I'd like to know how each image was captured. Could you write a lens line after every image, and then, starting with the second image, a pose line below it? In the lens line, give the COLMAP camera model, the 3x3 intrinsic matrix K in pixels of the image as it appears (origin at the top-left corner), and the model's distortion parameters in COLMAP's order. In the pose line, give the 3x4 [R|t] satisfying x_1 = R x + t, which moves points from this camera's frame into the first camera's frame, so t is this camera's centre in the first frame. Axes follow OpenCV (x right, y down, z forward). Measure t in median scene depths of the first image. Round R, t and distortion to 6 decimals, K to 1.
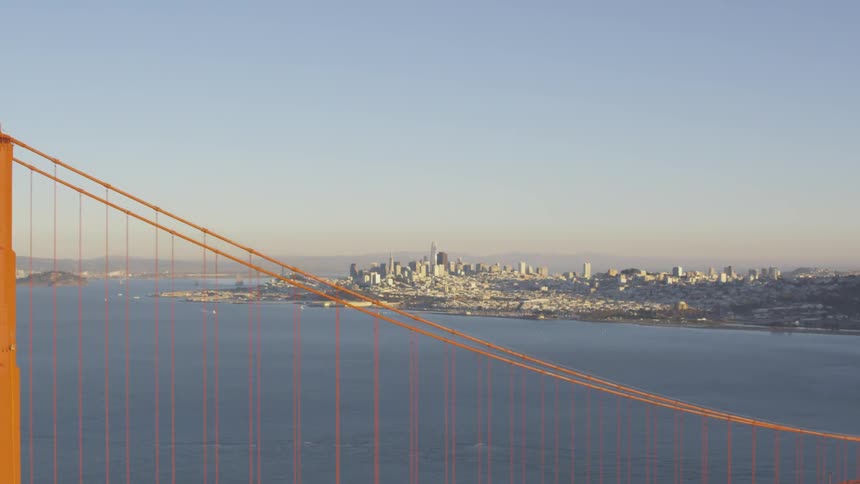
lens RADIAL K [[1117.0, 0, 430.0], [0, 1117.0, 242.0], [0, 0, 1]] dist [-0.035307, -0.029670]
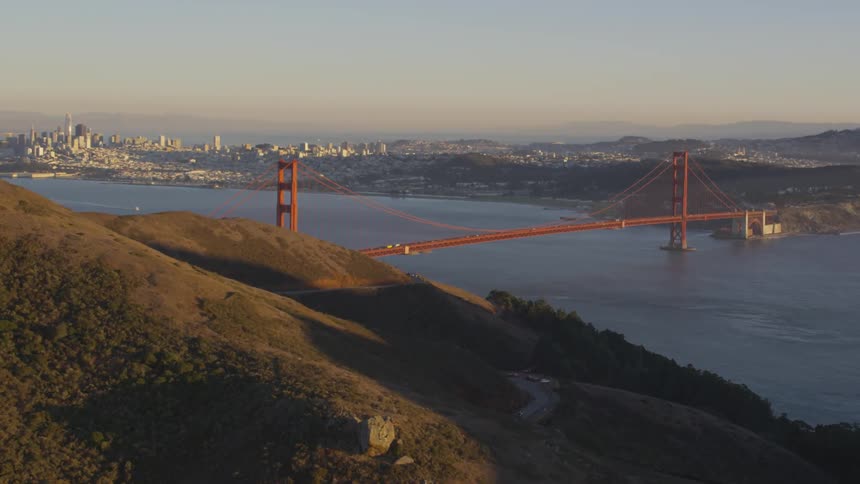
lens RADIAL K [[1117.0, 0, 430.0], [0, 1117.0, 242.0], [0, 0, 1]] dist [-0.035307, -0.029670]
pose [[0.939348, -0.017917, 0.342496, -0.063395], [-0.022747, 0.993181, 0.114342, -0.012349], [-0.342209, -0.115197, 0.932536, -0.164330]]
